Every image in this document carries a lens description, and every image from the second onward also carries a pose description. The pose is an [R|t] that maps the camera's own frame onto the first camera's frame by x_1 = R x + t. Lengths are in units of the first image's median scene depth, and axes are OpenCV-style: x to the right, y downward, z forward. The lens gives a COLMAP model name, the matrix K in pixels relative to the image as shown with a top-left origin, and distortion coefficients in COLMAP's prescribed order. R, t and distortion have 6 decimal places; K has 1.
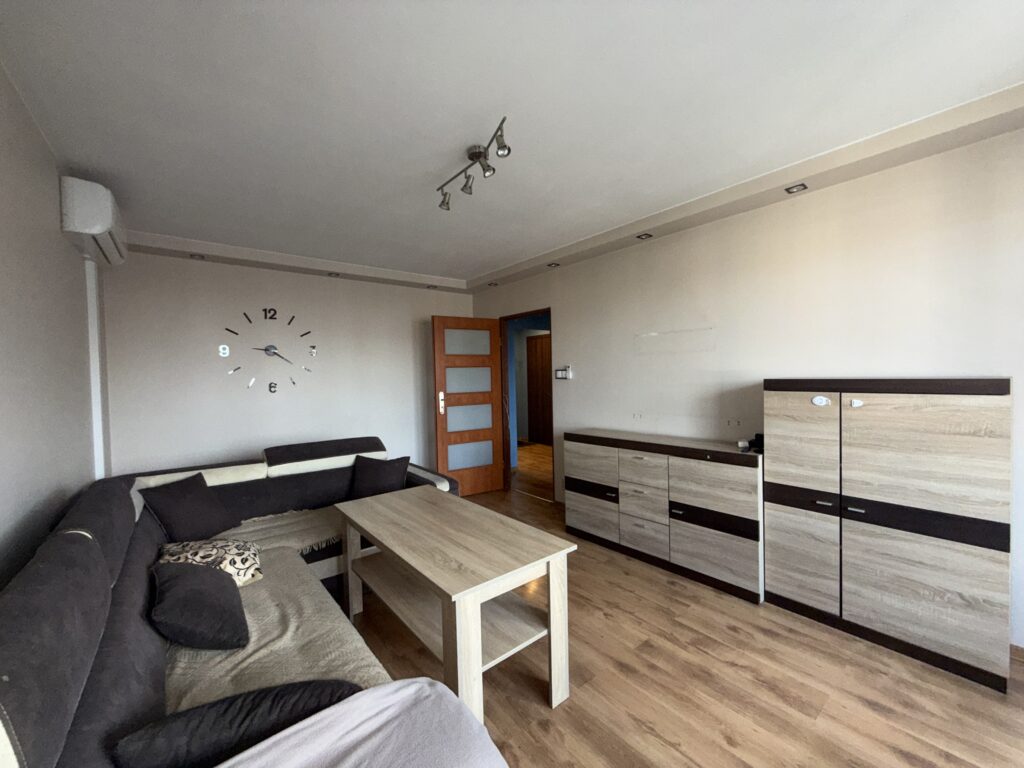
lens RADIAL K [[409.2, 0, 510.9], [0, 409.2, 380.8], [0, 0, 1]] dist [0.002312, -0.000531]
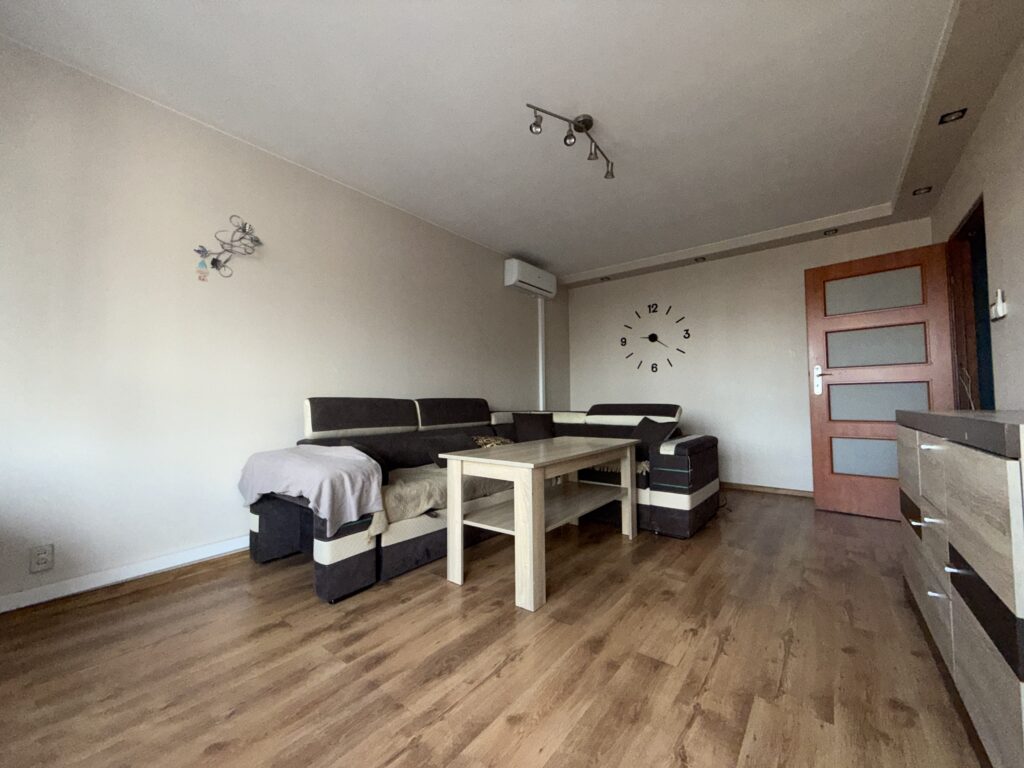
lens RADIAL K [[409.2, 0, 511.2], [0, 409.2, 386.4], [0, 0, 1]] dist [0.002312, -0.000531]
pose [[0.227800, -0.014580, -0.973599, 0.782989], [-0.009511, 0.999807, -0.017198, 0.148629], [0.973661, 0.013178, 0.227618, 0.478698]]
